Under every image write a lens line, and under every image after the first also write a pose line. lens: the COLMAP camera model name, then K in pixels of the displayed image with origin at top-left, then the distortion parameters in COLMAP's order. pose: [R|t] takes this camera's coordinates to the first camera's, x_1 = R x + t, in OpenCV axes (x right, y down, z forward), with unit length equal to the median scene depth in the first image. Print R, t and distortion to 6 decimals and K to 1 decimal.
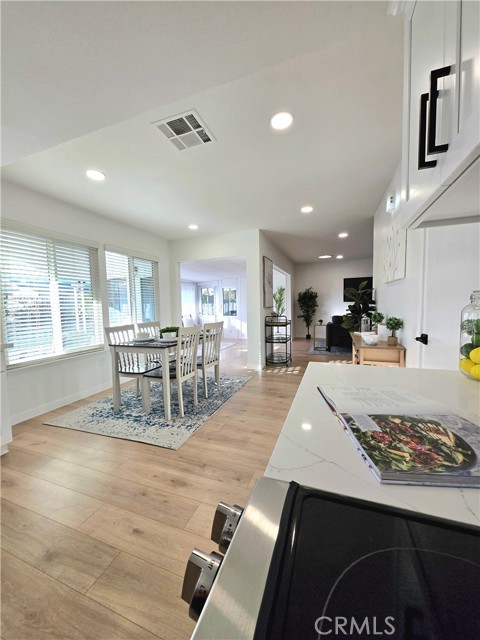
lens RADIAL K [[249.1, 0, 238.5], [0, 249.1, 321.4], [0, 0, 1]] dist [0.000873, -0.000261]
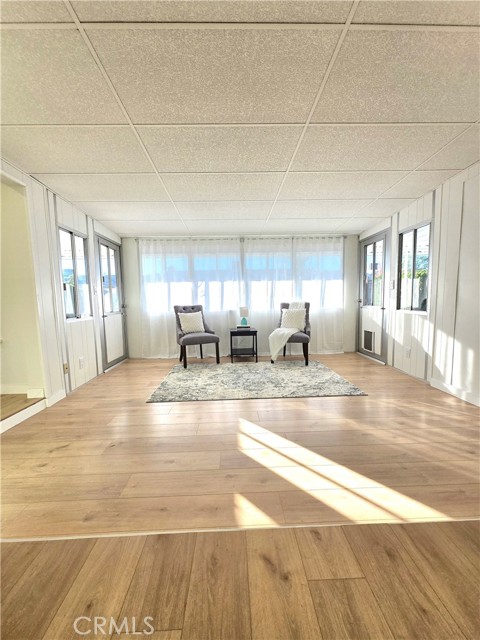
lens RADIAL K [[257.3, 0, 240.0], [0, 257.3, 320.0], [0, 0, 1]] dist [0.000496, -0.000065]
pose [[0.389689, 0.089747, -0.916563, 0.455087], [-0.047130, 0.995880, 0.077475, -0.053592], [0.919740, 0.013006, 0.392313, 1.380528]]
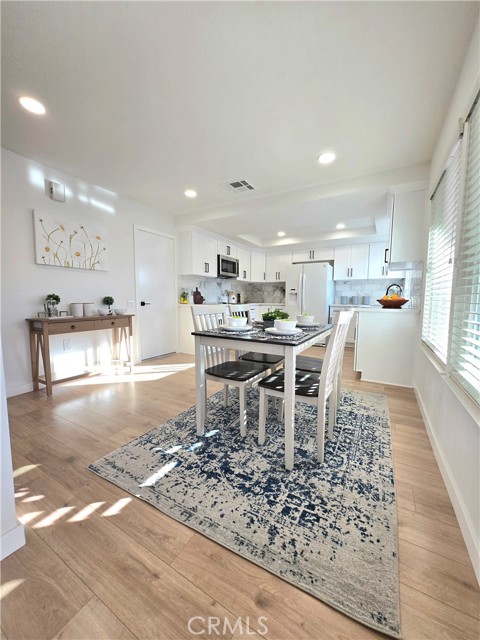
lens RADIAL K [[249.1, 0, 238.5], [0, 249.1, 321.4], [0, 0, 1]] dist [0.000873, -0.000261]
pose [[-0.987565, 0.000372, 0.157210, -0.203589], [0.025197, 0.987445, 0.155942, -0.040868], [-0.155178, 0.157964, -0.975175, 1.214698]]
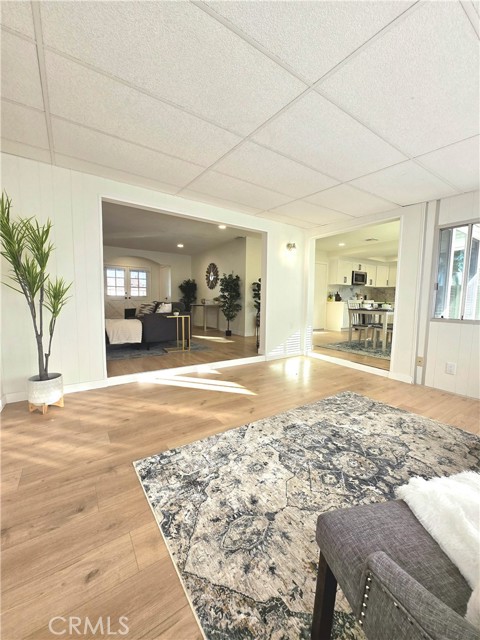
lens RADIAL K [[257.3, 0, 240.0], [0, 257.3, 320.0], [0, 0, 1]] dist [0.000496, -0.000065]
pose [[-0.823877, -0.041854, 0.565221, -0.333473], [0.039309, 0.990648, 0.130655, -0.091482], [-0.565404, 0.129862, -0.814527, 2.130251]]
